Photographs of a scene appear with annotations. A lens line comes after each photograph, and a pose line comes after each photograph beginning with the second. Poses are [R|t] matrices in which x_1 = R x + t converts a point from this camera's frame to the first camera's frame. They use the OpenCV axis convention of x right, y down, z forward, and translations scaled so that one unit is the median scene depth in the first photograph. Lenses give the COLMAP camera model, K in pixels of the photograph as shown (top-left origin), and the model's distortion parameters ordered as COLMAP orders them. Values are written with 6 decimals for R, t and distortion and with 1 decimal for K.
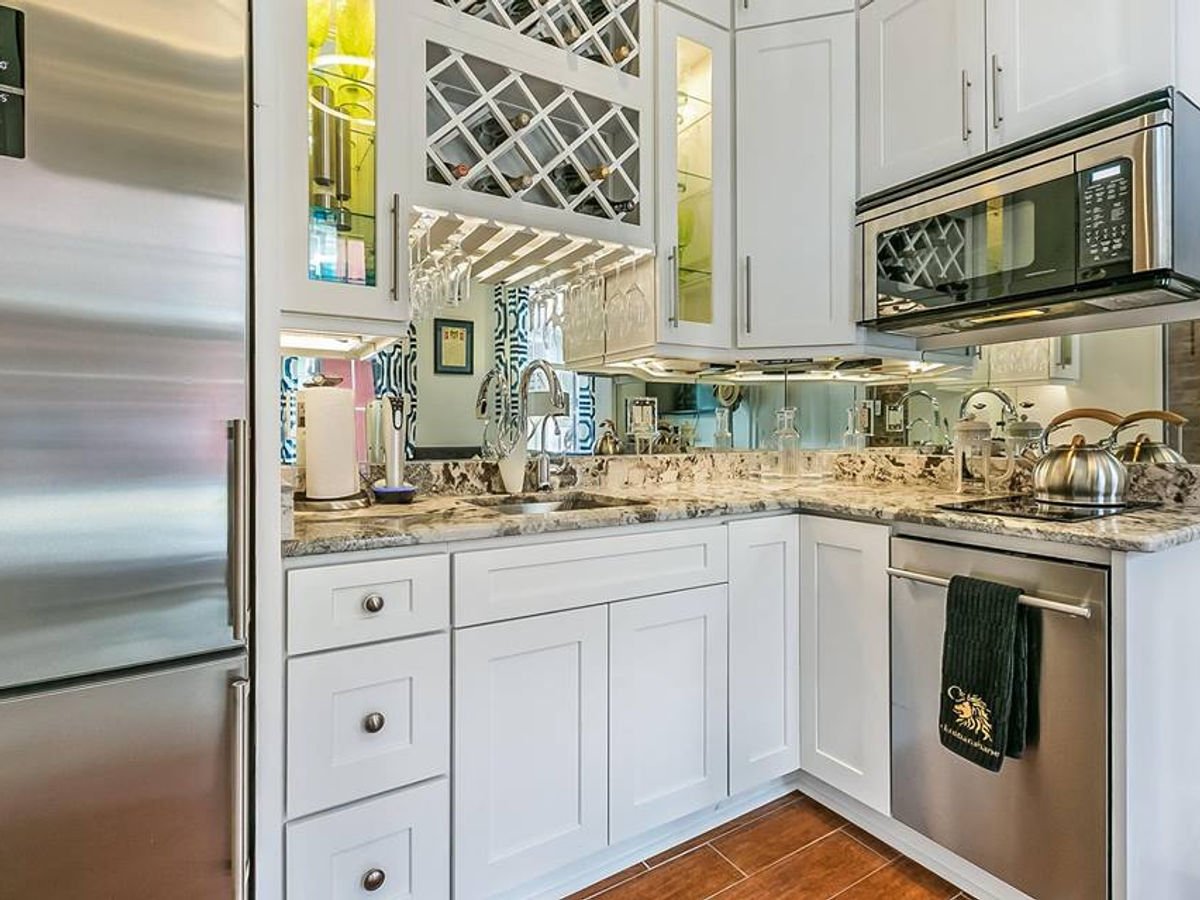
lens RADIAL K [[609.5, 0, 593.7], [0, 609.5, 430.2], [0, 0, 1]] dist [-0.001790, 0.001172]
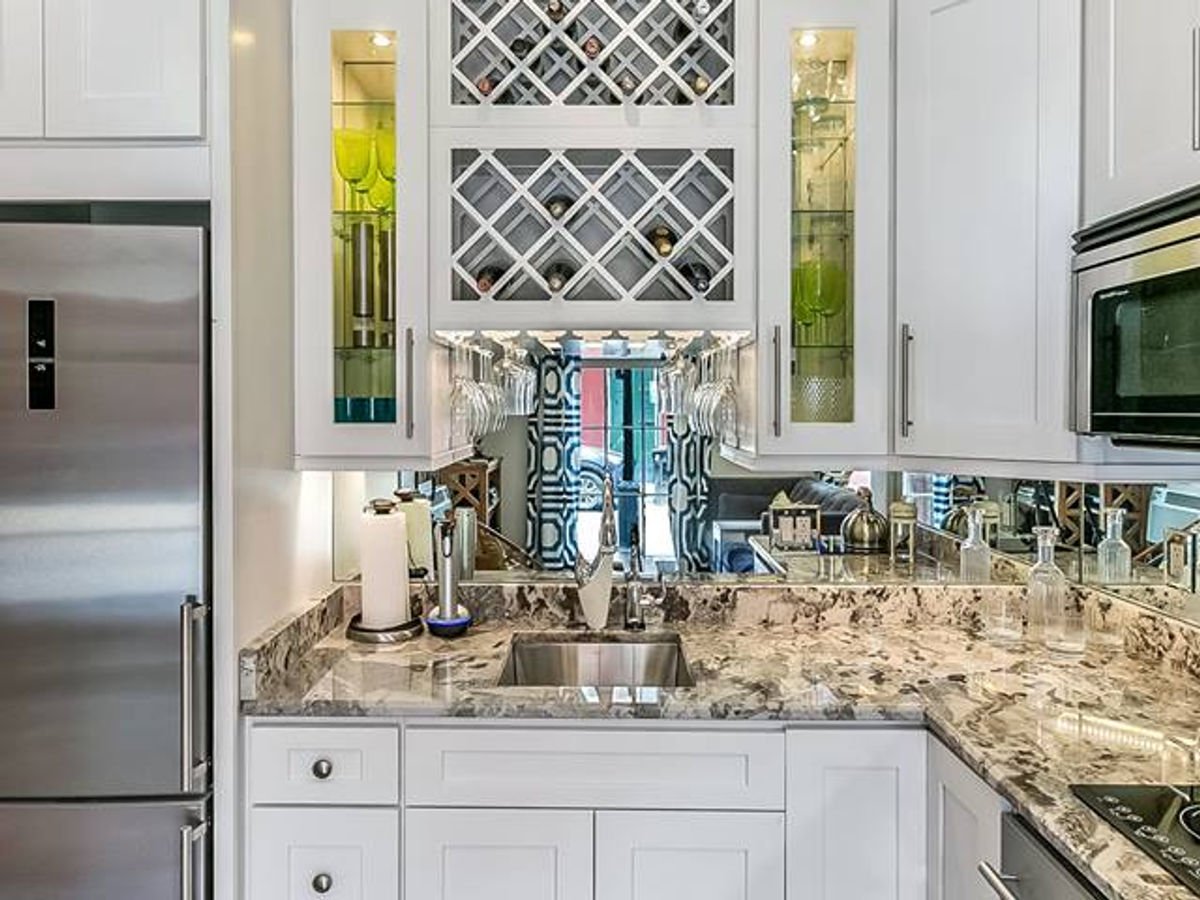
lens RADIAL K [[827.0, 0, 600.8], [0, 827.0, 414.5], [0, 0, 1]] dist [0.004314, 0.008989]
pose [[0.851907, 0.007671, -0.523637, 0.477211], [-0.003175, 0.999950, 0.009484, -0.204243], [0.523683, -0.006417, 0.851889, 0.035804]]
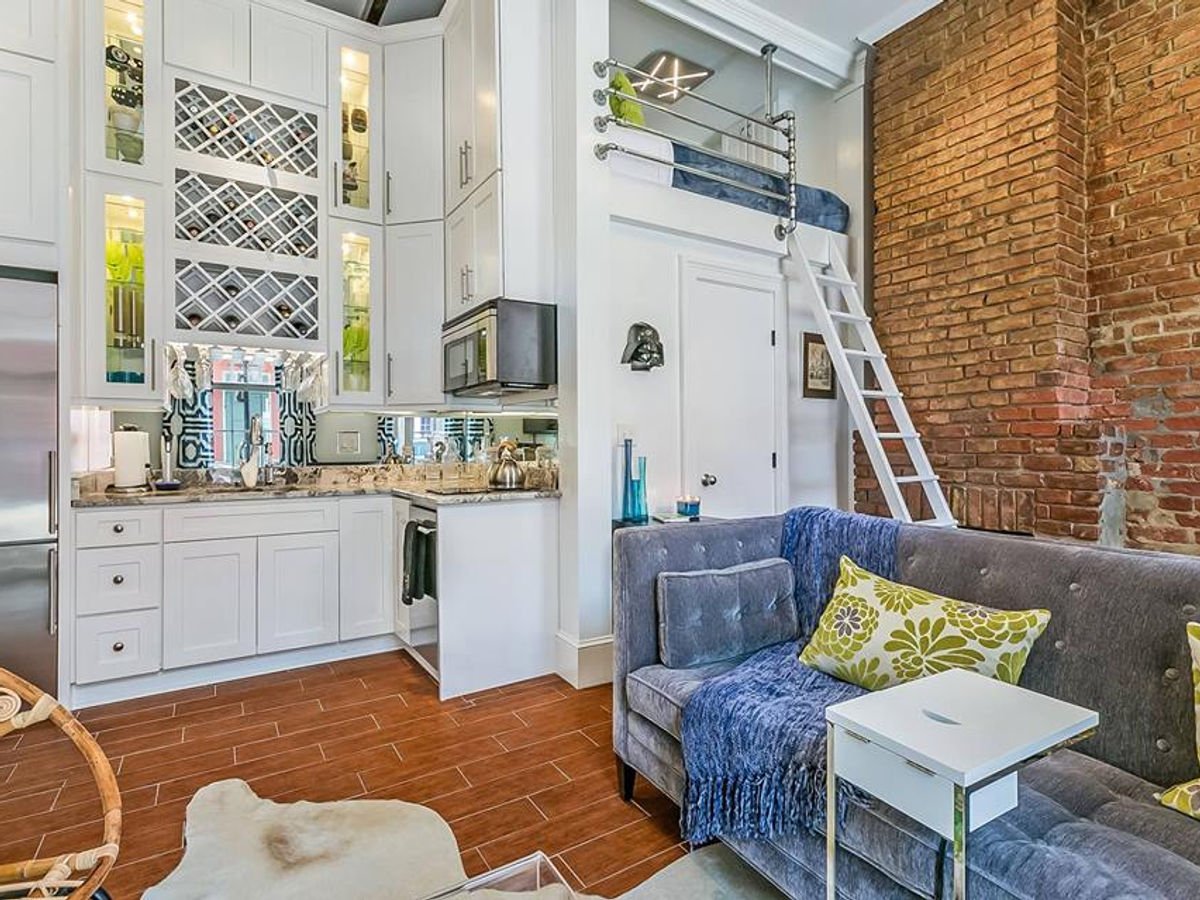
lens RADIAL K [[609.5, 0, 600.4], [0, 609.5, 443.1], [0, 0, 1]] dist [-0.001790, 0.001172]
pose [[0.999791, -0.001983, 0.020336, 0.888859], [0.002030, 0.999995, -0.002324, -0.020158], [-0.020331, 0.002365, 0.999791, -0.848193]]
